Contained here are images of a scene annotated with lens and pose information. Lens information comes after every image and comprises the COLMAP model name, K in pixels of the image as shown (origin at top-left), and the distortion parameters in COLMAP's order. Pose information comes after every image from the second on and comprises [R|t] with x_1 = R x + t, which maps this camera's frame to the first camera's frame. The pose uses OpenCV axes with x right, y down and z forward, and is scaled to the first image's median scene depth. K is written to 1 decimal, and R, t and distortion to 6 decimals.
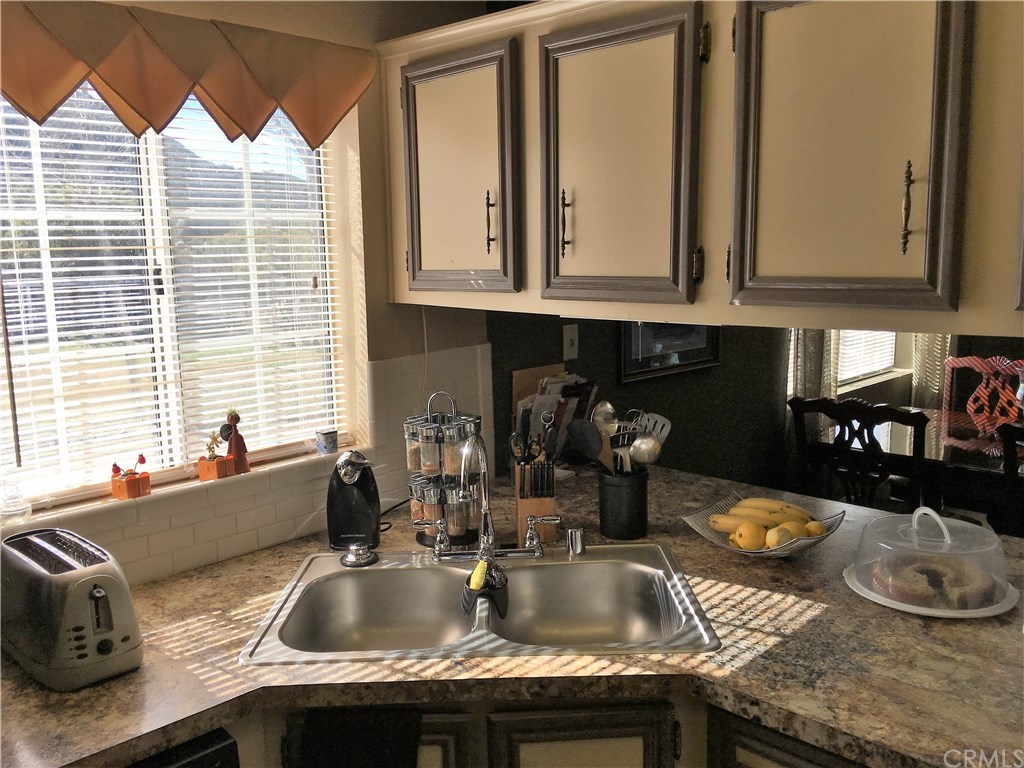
lens RADIAL K [[872.6, 0, 511.0], [0, 872.6, 385.9], [0, 0, 1]] dist [0.019056, -0.008318]
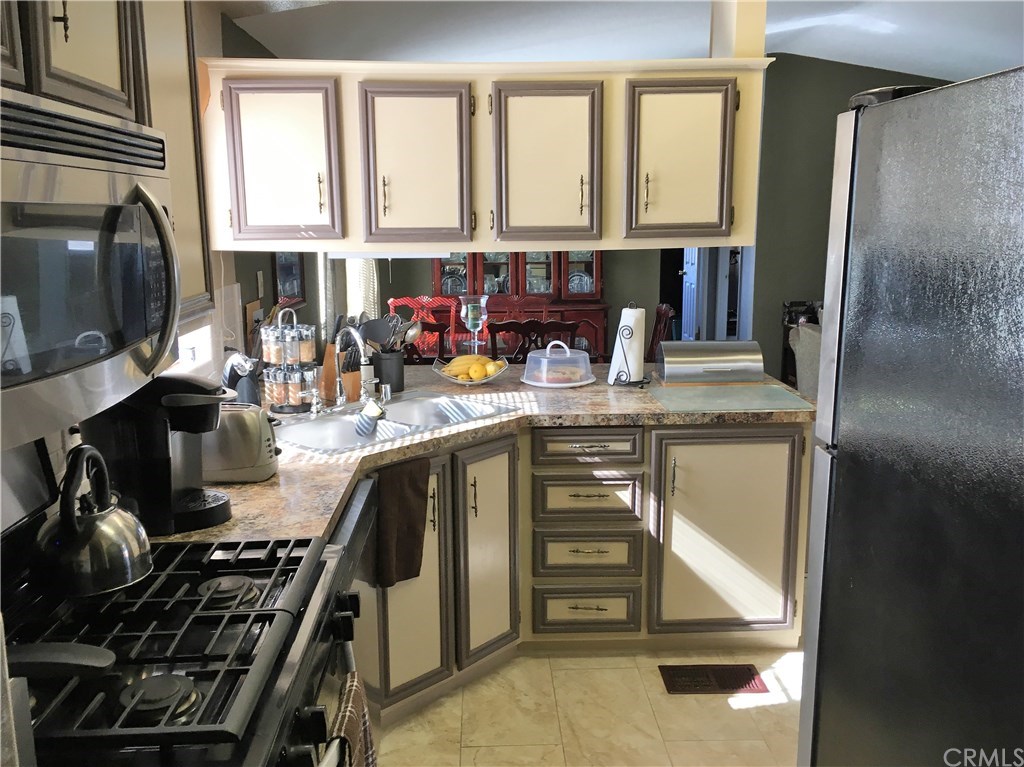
lens RADIAL K [[872.6, 0, 511.1], [0, 872.6, 380.1], [0, 0, 1]] dist [0.019056, -0.008318]
pose [[0.690504, -0.115363, 0.714070, -1.244680], [0.105462, 0.992707, 0.058397, 0.114526], [-0.715599, 0.034984, 0.697635, -0.414464]]
